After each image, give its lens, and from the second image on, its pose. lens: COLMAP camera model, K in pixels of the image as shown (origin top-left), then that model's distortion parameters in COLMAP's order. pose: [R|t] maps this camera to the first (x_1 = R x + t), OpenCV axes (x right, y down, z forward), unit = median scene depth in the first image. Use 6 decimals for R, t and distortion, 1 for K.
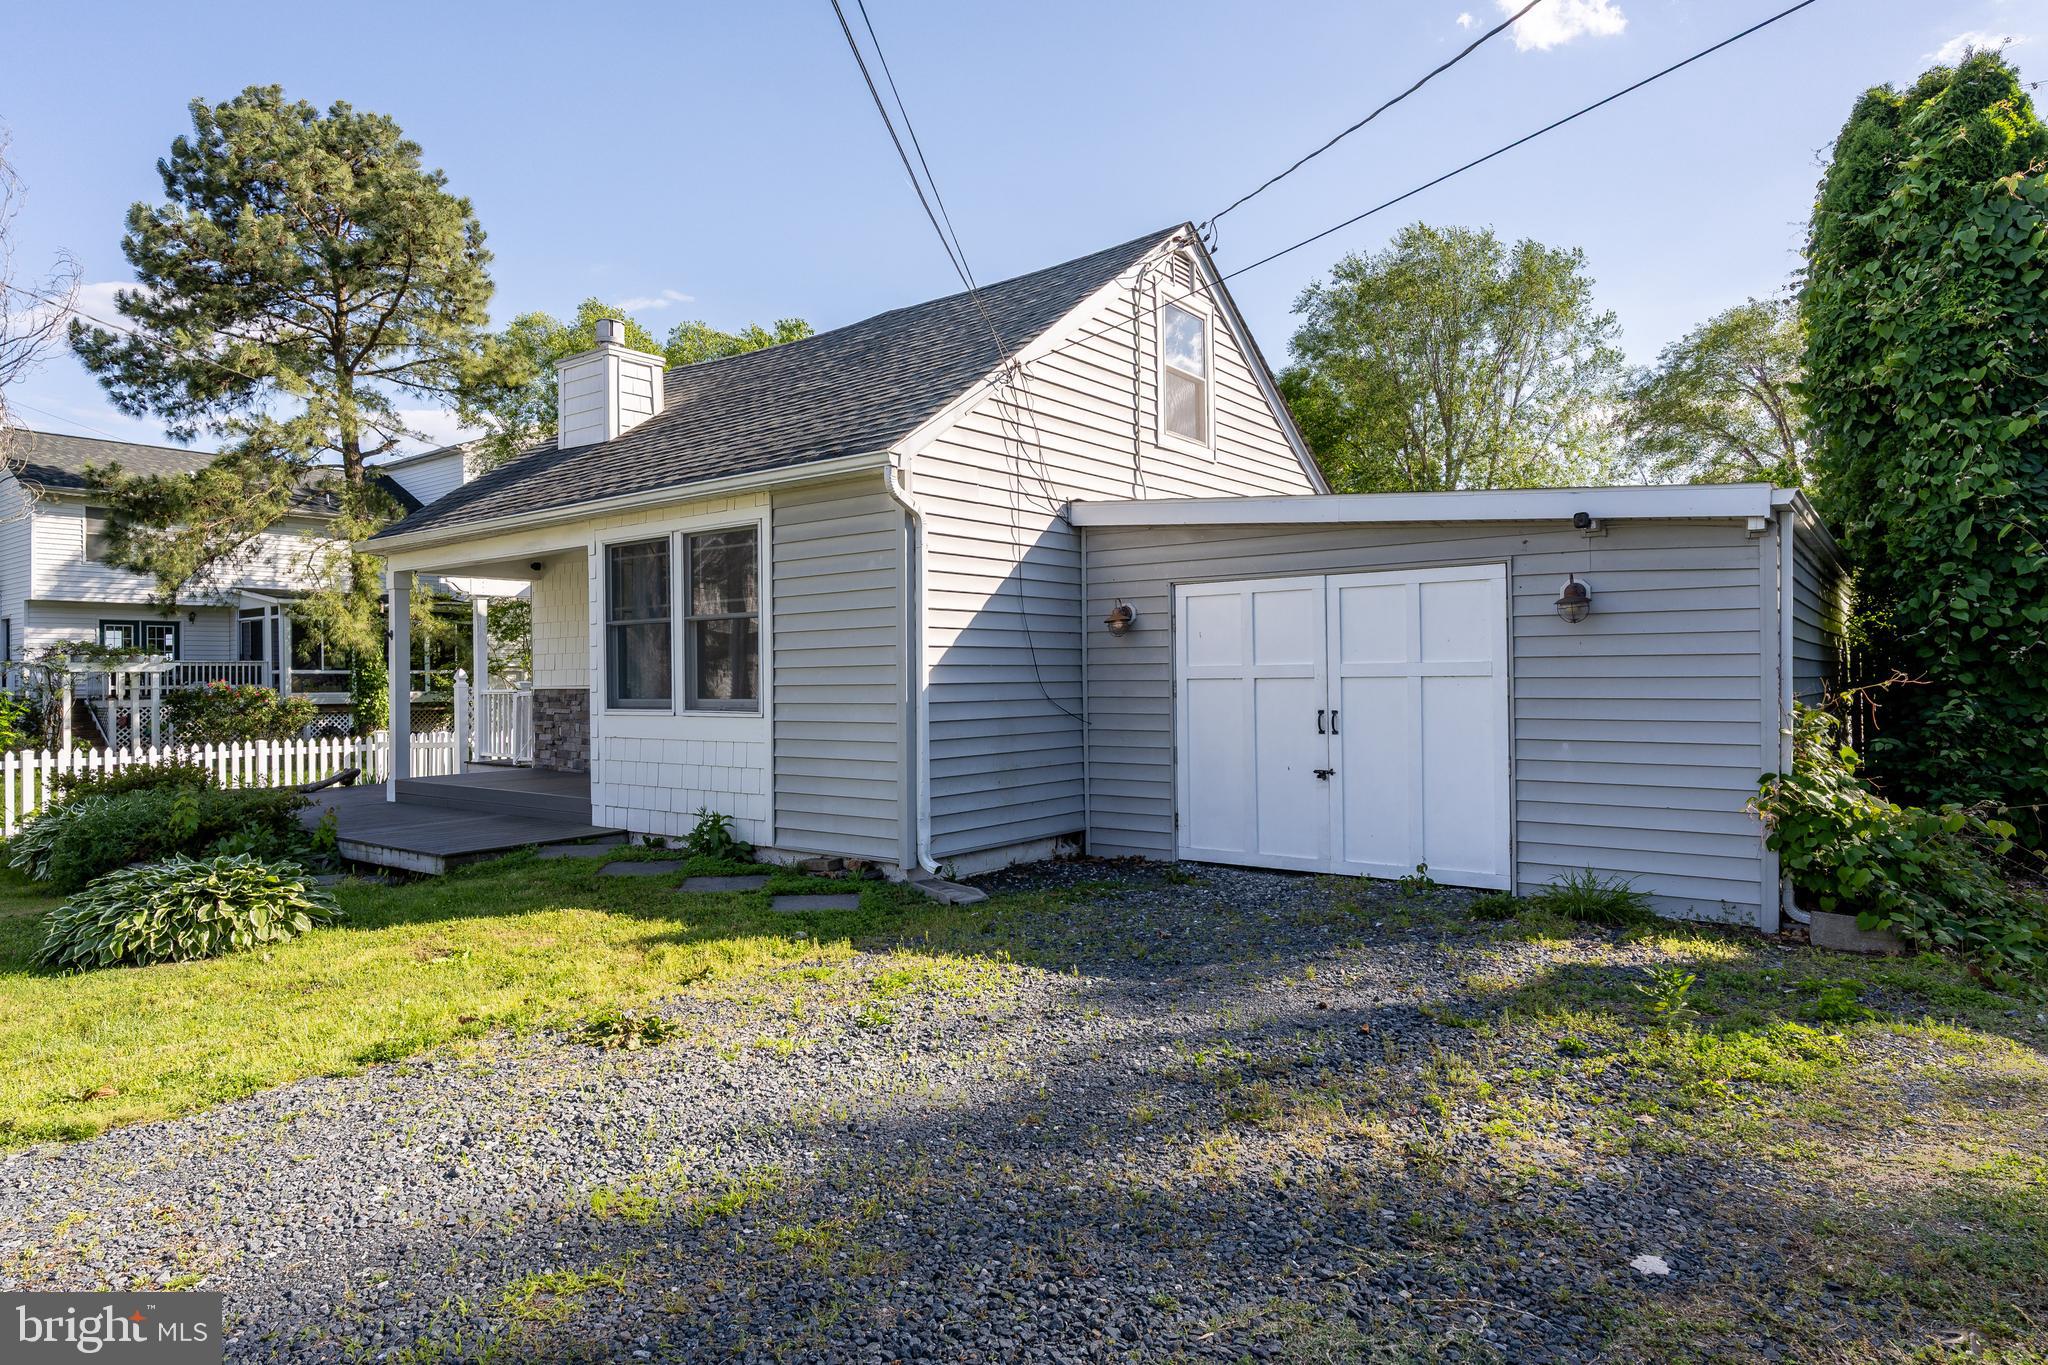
lens RADIAL K [[1171.5, 0, 1024.0], [0, 1171.5, 682.5], [0, 0, 1]] dist [-0.003202, -0.000956]
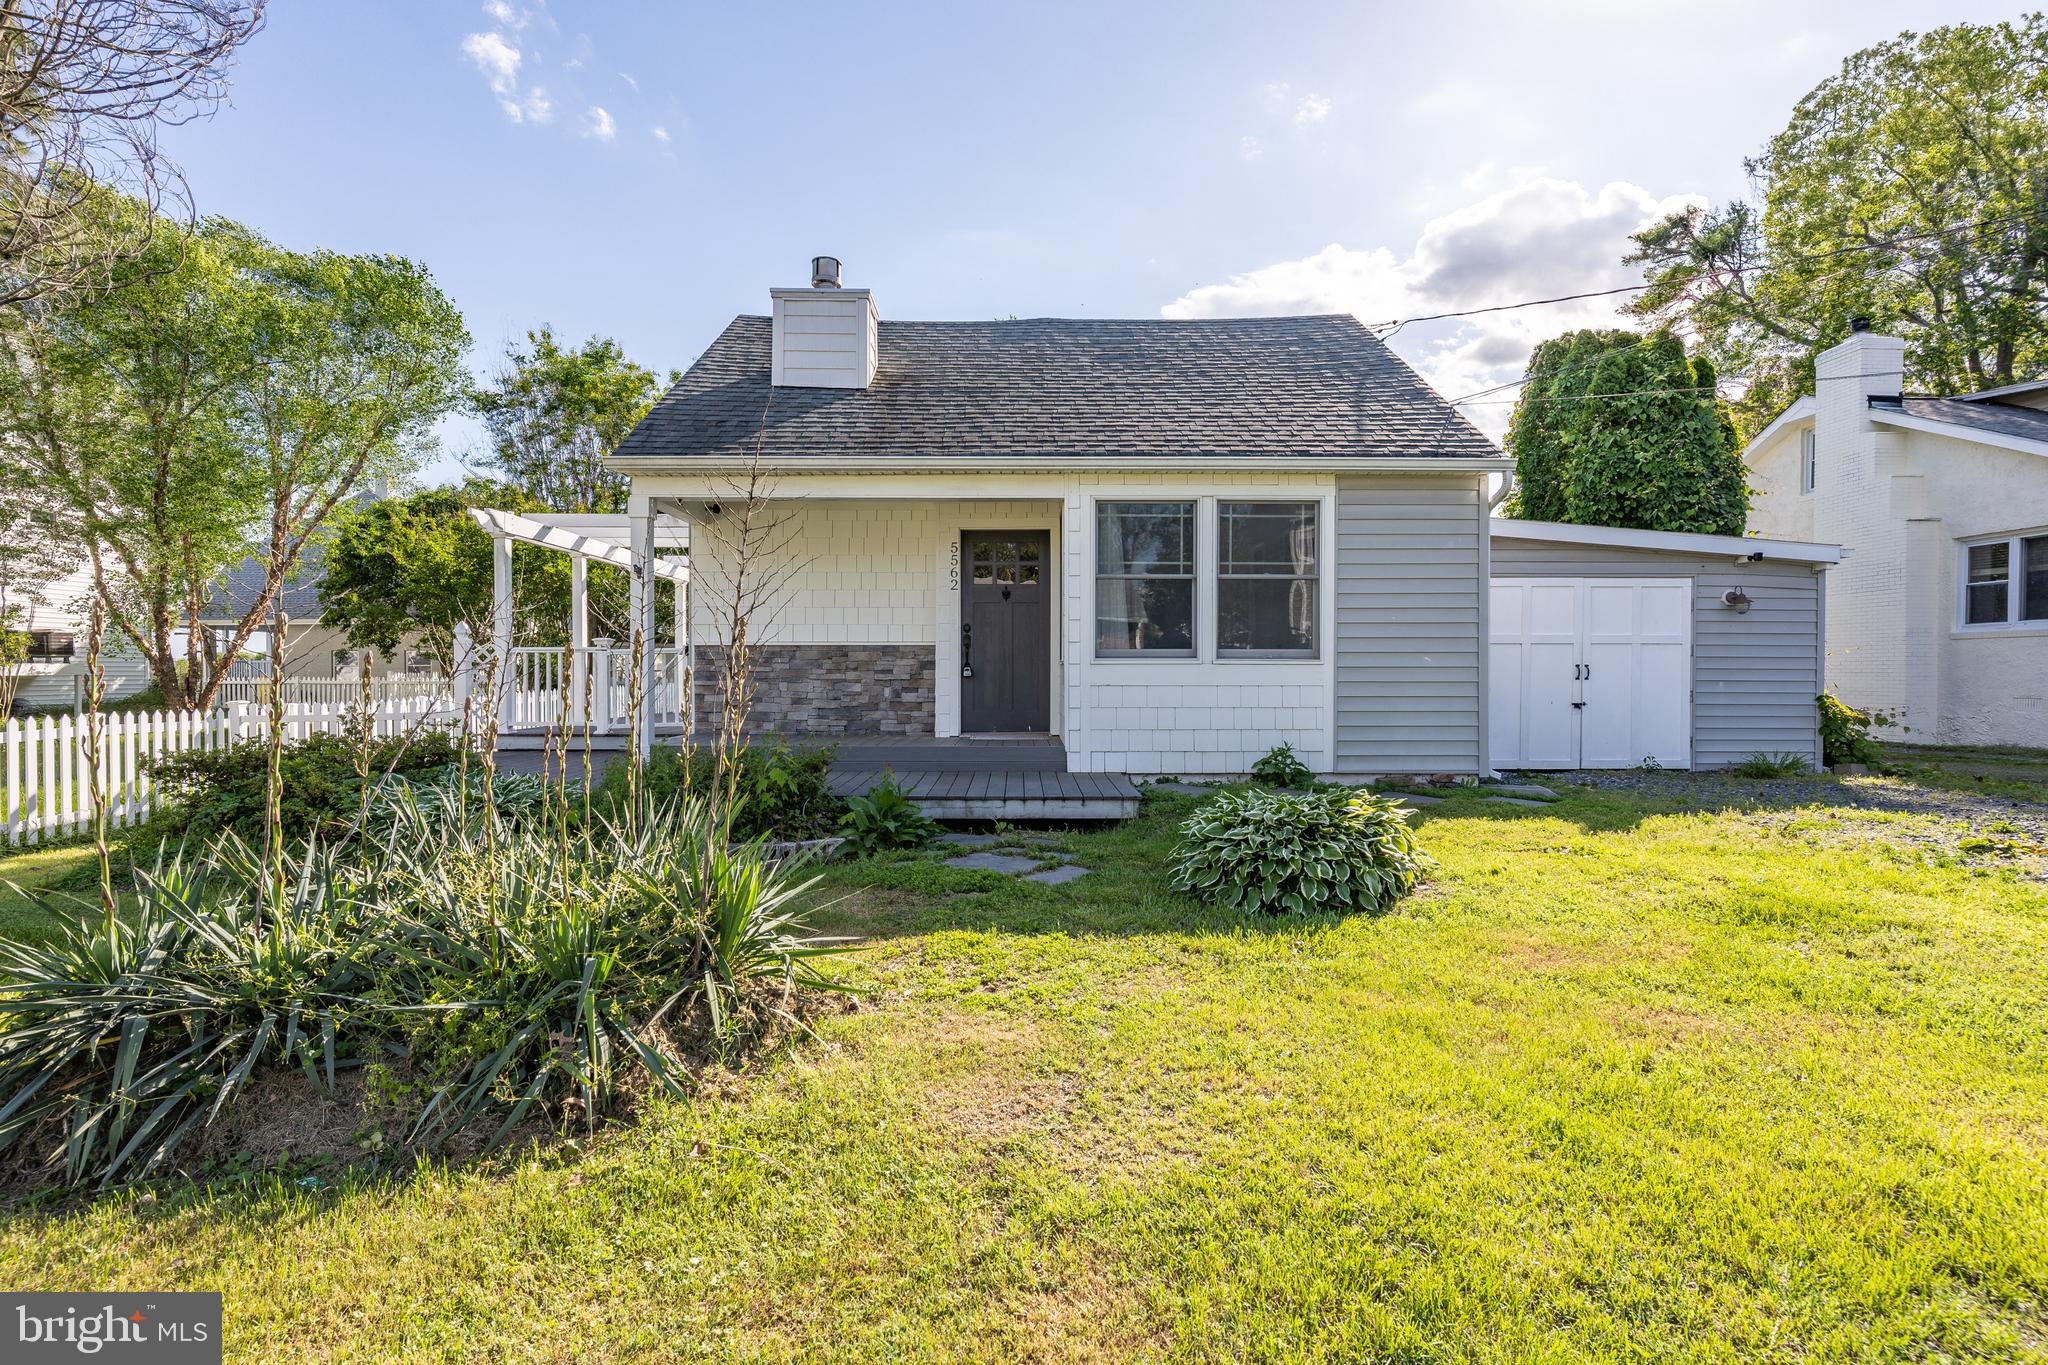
lens RADIAL K [[989.8, 0, 1024.0], [0, 989.8, 682.5], [0, 0, 1]] dist [-0.001524, -0.000254]
pose [[0.792073, 0.007743, 0.610377, -1.083798], [-0.007467, 0.999968, -0.002995, 0.054857], [-0.610380, -0.002186, 0.792105, 0.393551]]
